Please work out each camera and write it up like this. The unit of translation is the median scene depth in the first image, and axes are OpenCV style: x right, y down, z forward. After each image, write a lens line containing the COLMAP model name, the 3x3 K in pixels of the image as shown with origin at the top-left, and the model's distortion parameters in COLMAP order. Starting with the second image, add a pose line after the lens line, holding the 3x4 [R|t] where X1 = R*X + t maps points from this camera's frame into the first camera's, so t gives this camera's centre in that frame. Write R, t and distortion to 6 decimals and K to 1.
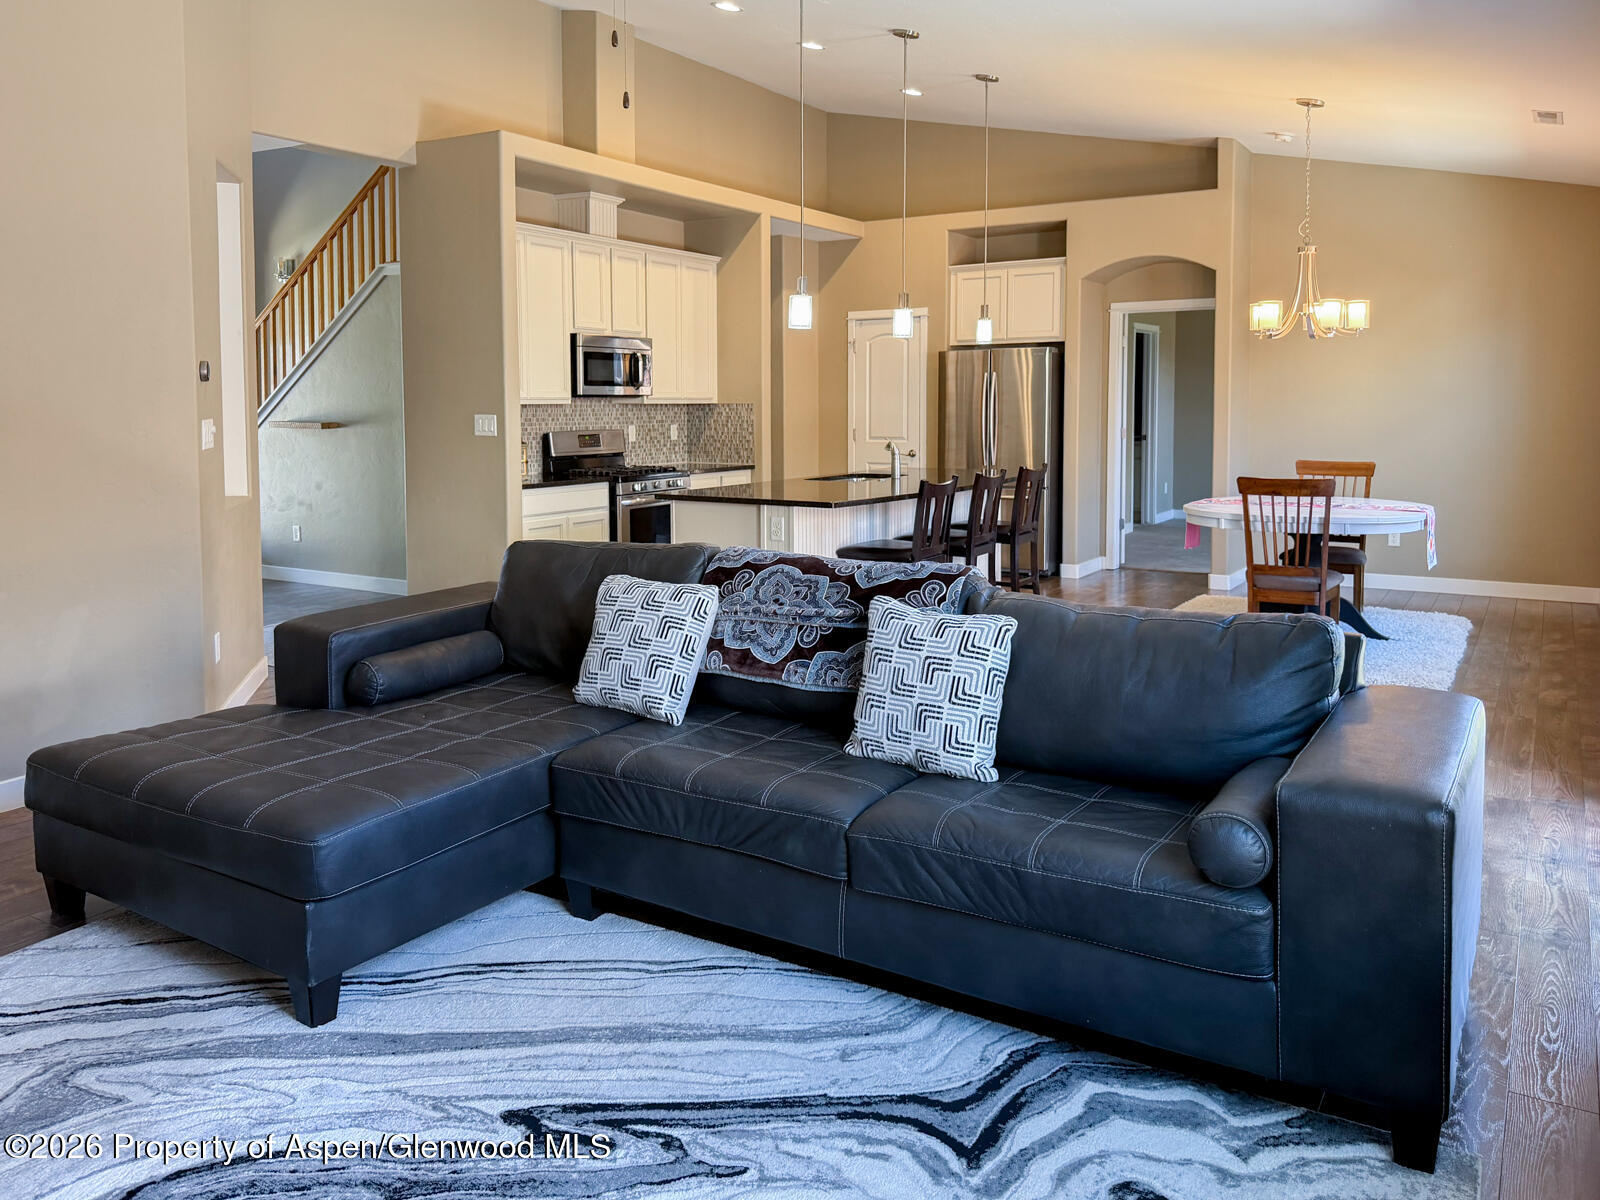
lens RADIAL K [[1199.2, 0, 792.0], [0, 1199.2, 478.2], [0, 0, 1]] dist [0.008166, -0.138508]
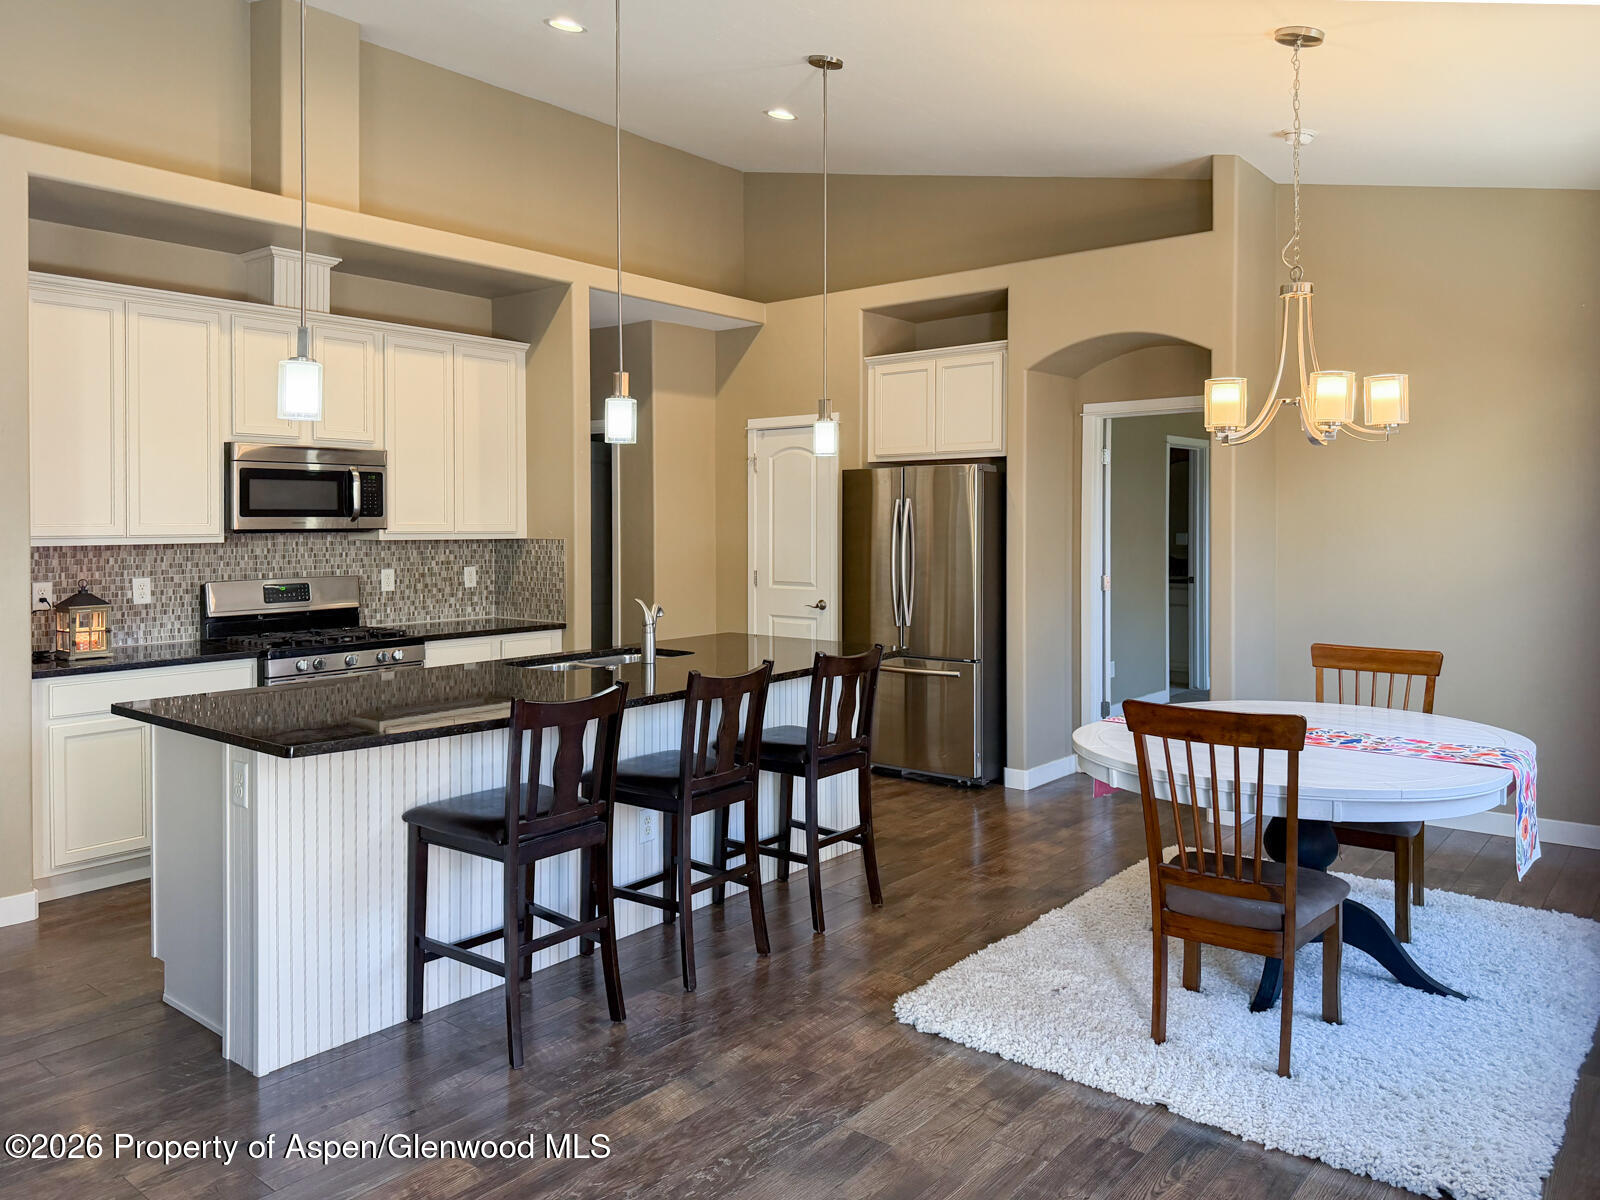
lens RADIAL K [[1131.3, 0, 802.5], [0, 1131.3, 534.8], [0, 0, 1]] dist [0.010311, -0.091347]
pose [[0.991411, 0.008136, -0.130531, 0.206901], [-0.015011, 0.998546, -0.051769, -0.032357], [0.129920, 0.053284, 0.990092, 0.337008]]
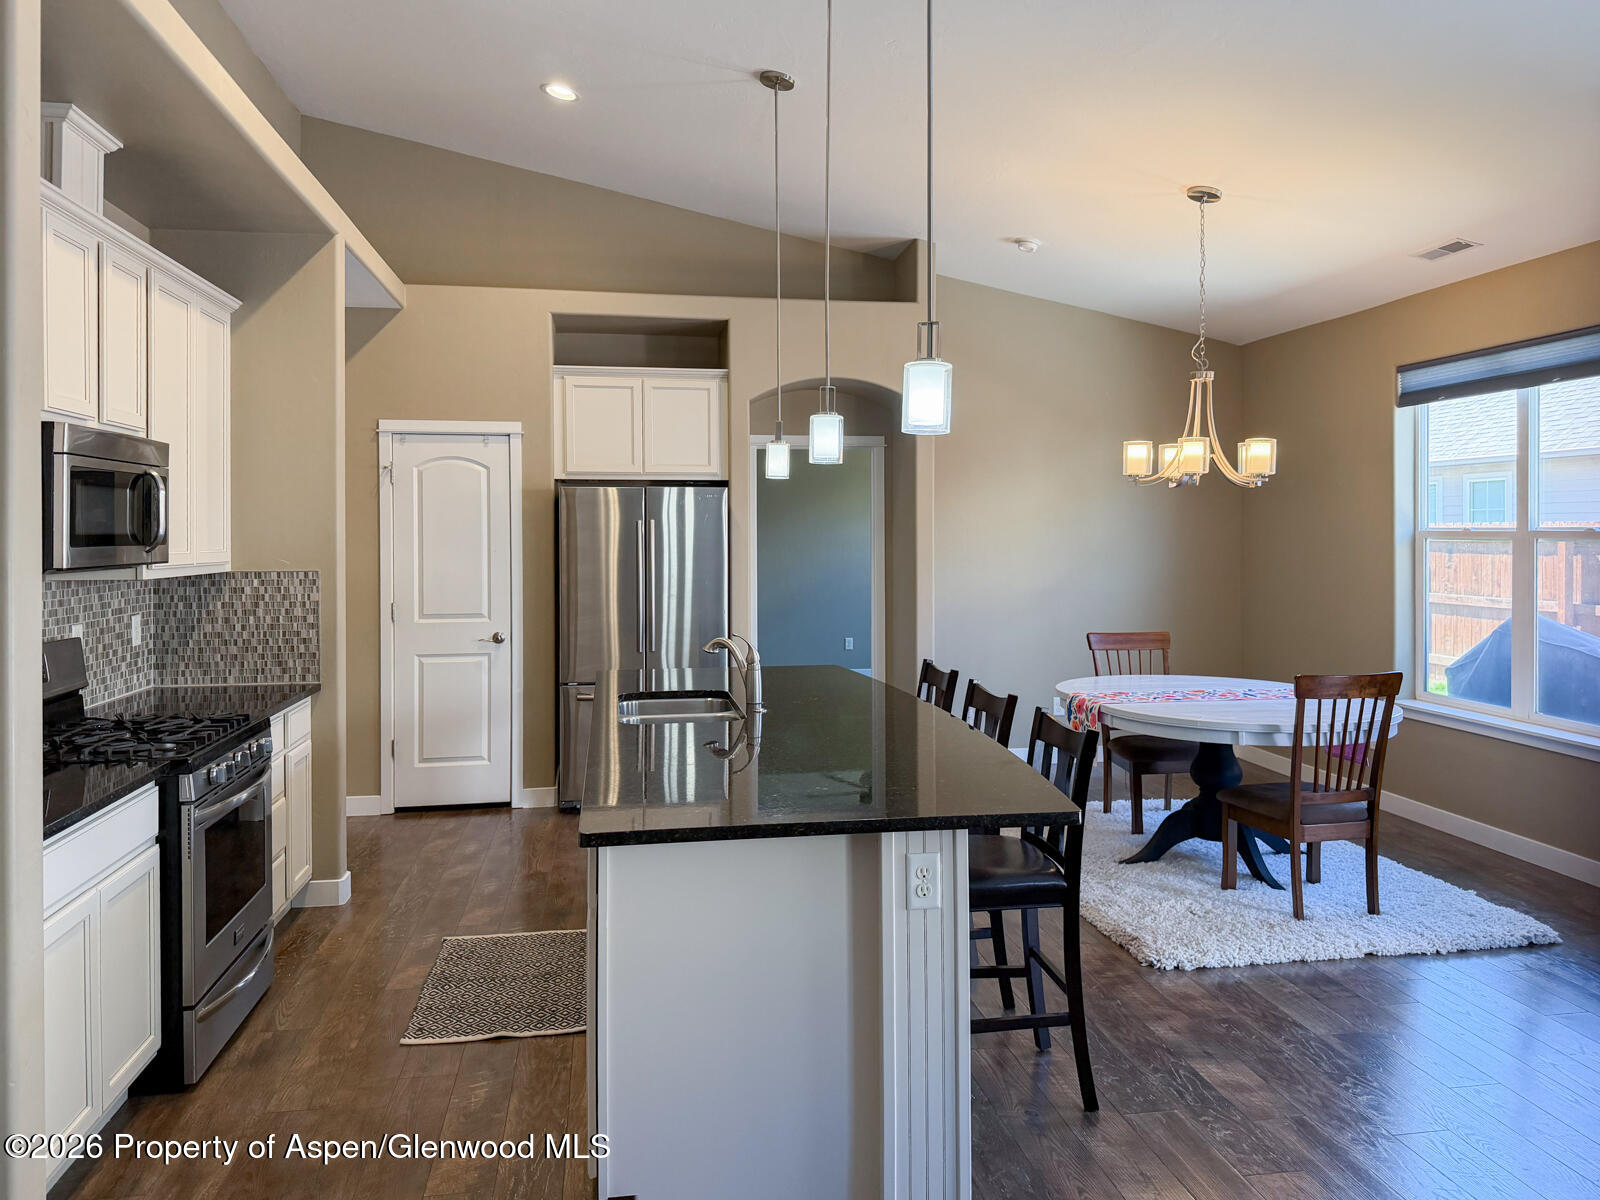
lens RADIAL K [[1129.5, 0, 809.9], [0, 1129.5, 532.9], [0, 0, 1]] dist [0.134070, -0.191115]
pose [[0.748180, 0.004371, 0.663482, -0.217256], [0.039105, 0.997950, -0.050672, -0.045330], [-0.662343, 0.063857, 0.746474, 0.462622]]
